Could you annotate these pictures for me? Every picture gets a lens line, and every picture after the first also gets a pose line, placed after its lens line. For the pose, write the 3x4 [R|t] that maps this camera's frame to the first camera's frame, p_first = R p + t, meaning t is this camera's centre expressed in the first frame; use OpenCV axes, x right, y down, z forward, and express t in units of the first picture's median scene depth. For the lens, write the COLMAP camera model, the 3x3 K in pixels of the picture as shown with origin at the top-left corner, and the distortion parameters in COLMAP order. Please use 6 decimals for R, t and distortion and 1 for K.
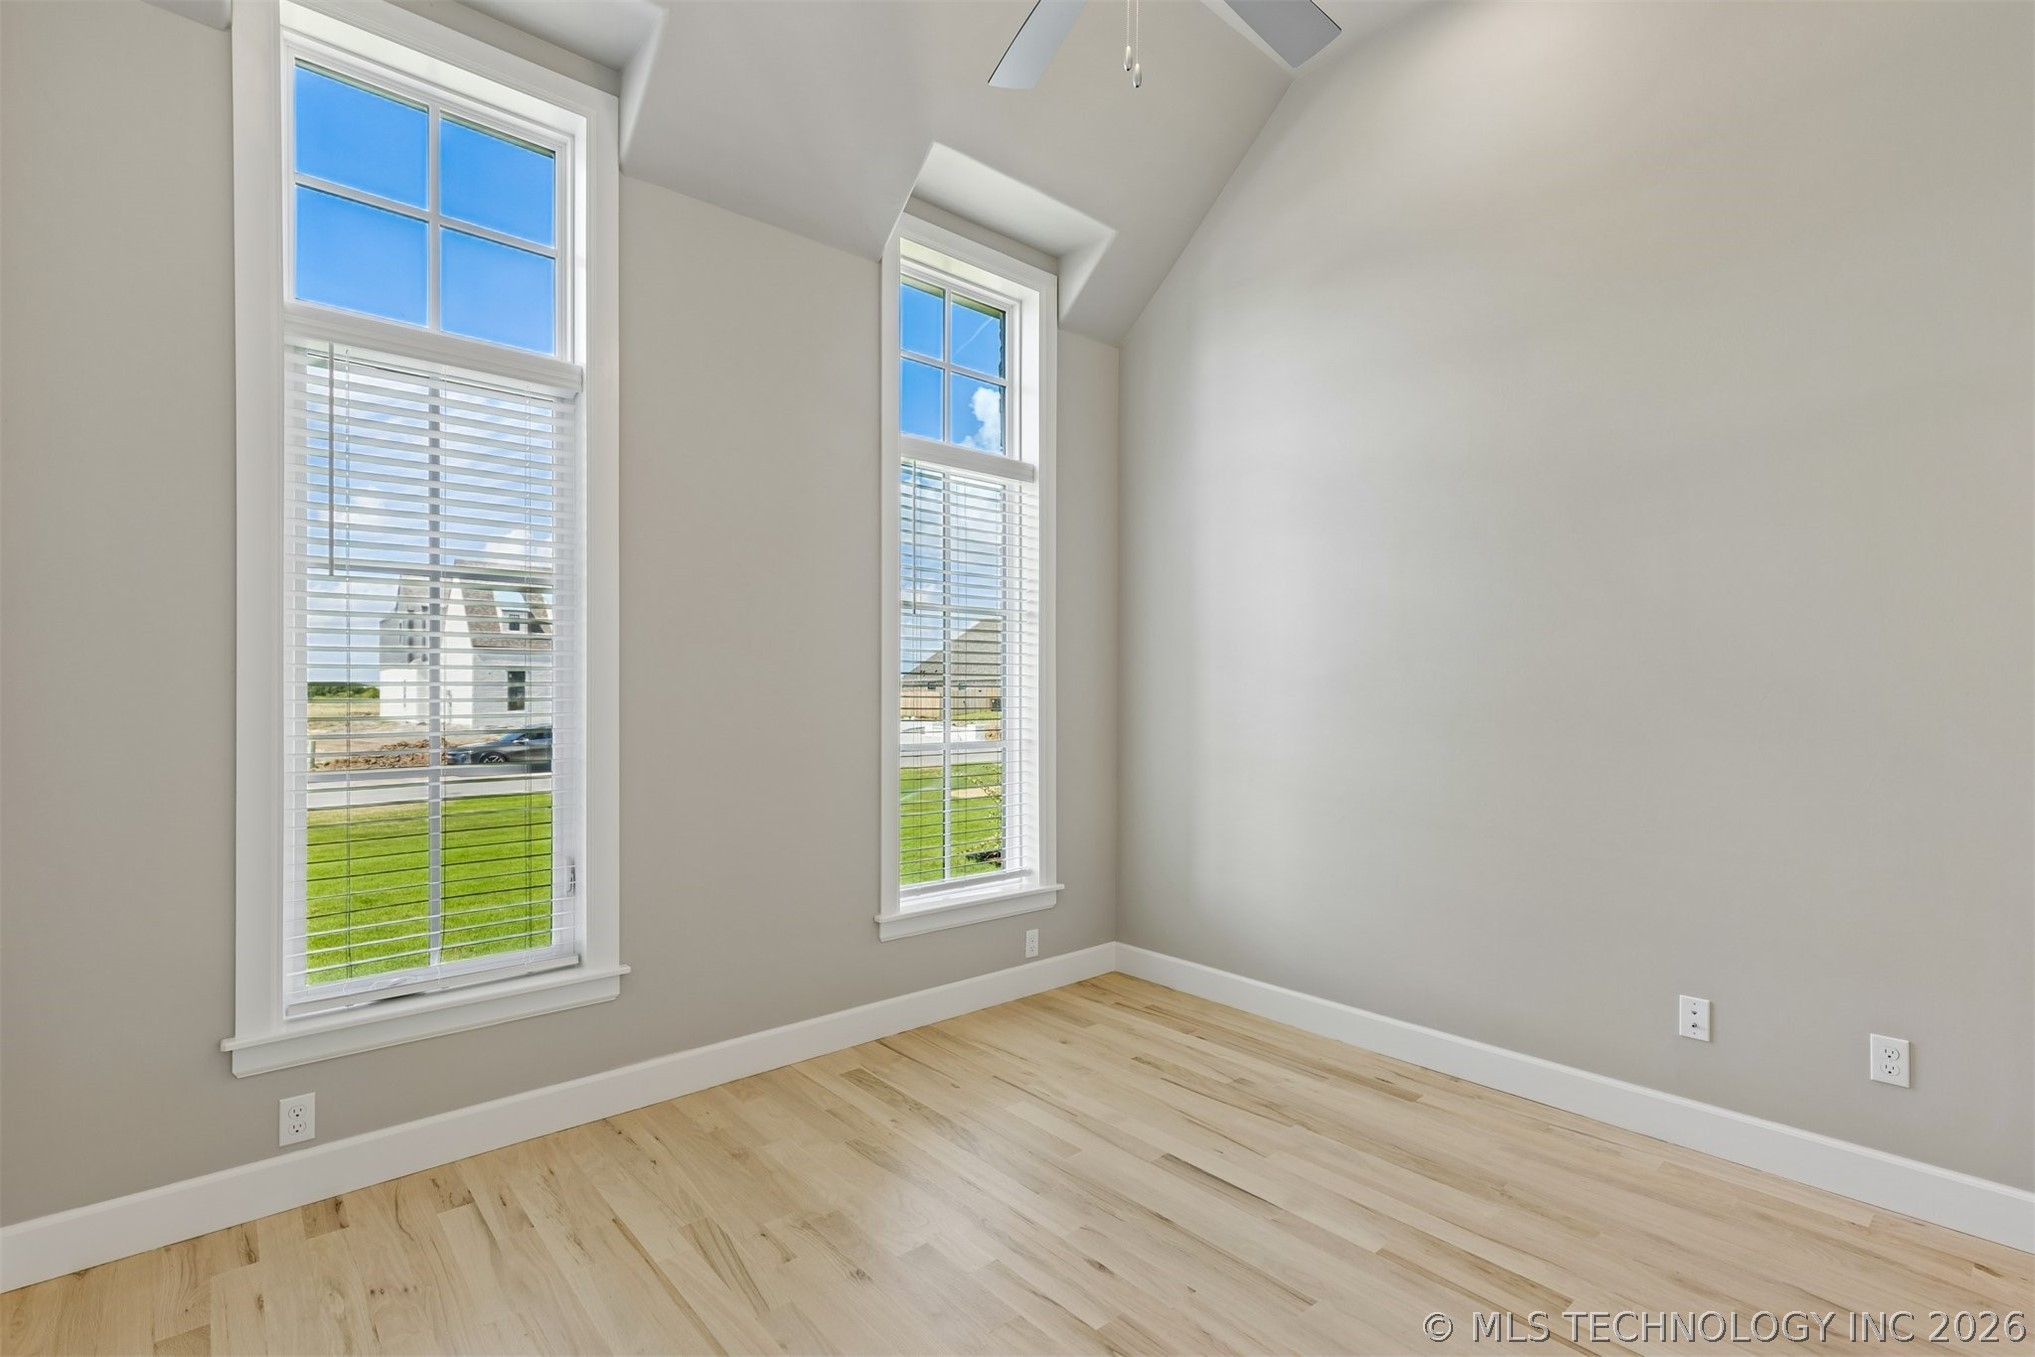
lens RADIAL K [[912.8, 0, 1017.4], [0, 912.8, 692.1], [0, 0, 1]] dist [0.000306, 0.000505]
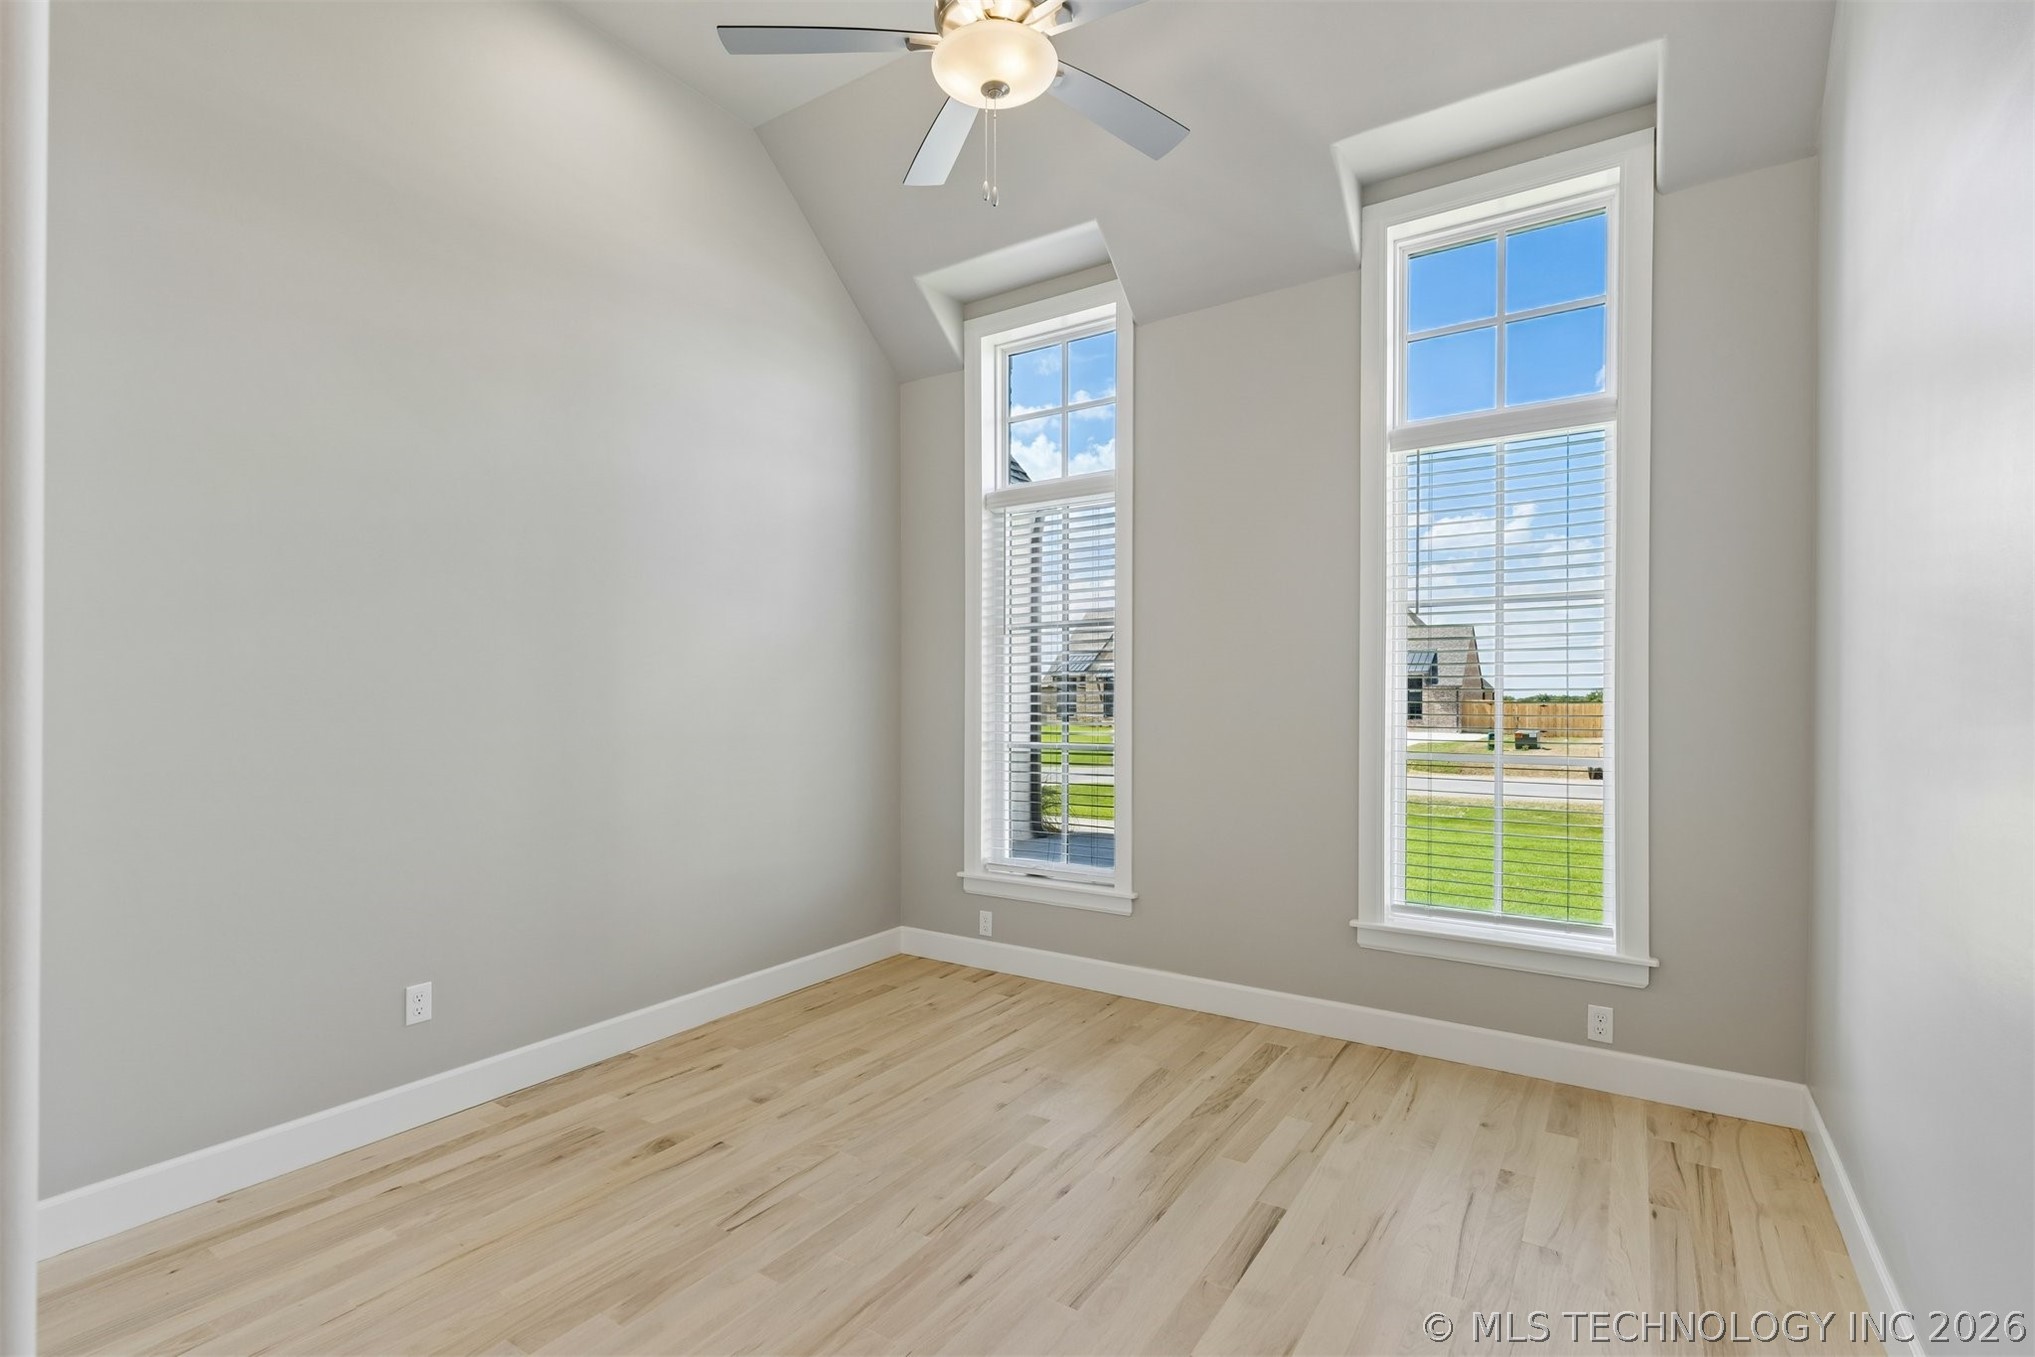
lens RADIAL K [[912.8, 0, 1028.3], [0, 912.8, 686.9], [0, 0, 1]] dist [0.000306, 0.000505]
pose [[0.283296, -0.010871, -0.958971, 0.803000], [0.004724, 0.999939, -0.009940, -0.002443], [0.959021, -0.001714, 0.283330, 0.418976]]
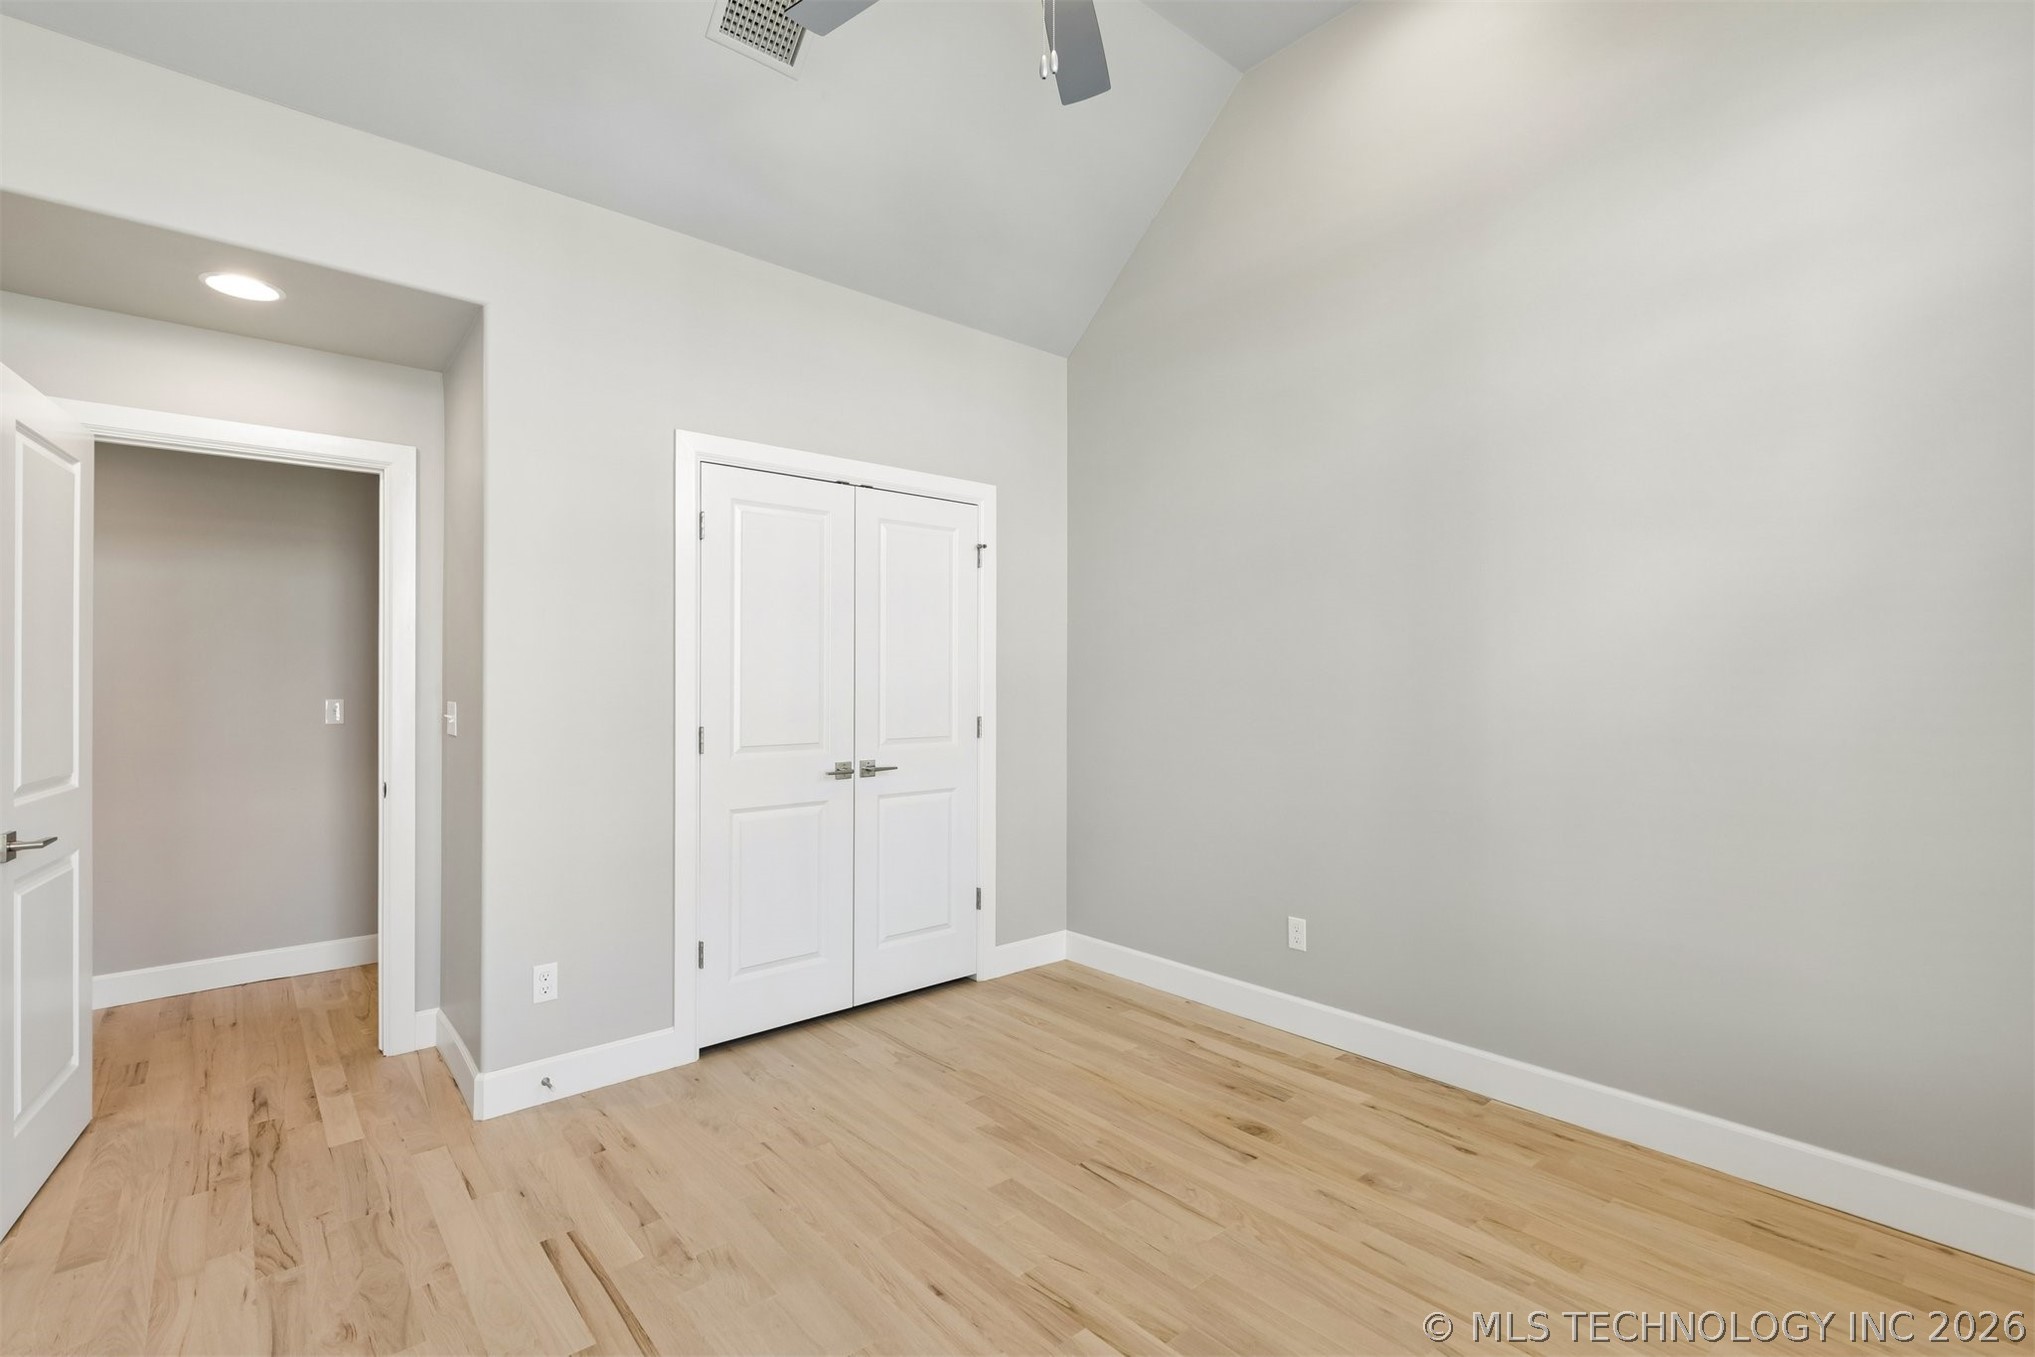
lens RADIAL K [[912.8, 0, 996.0], [0, 912.8, 684.7], [0, 0, 1]] dist [0.000306, 0.000505]
pose [[-0.999969, 0.002123, -0.007595, 0.108736], [0.002104, 0.999995, 0.002533, 0.000448], [0.007601, 0.002517, -0.999968, 1.196860]]
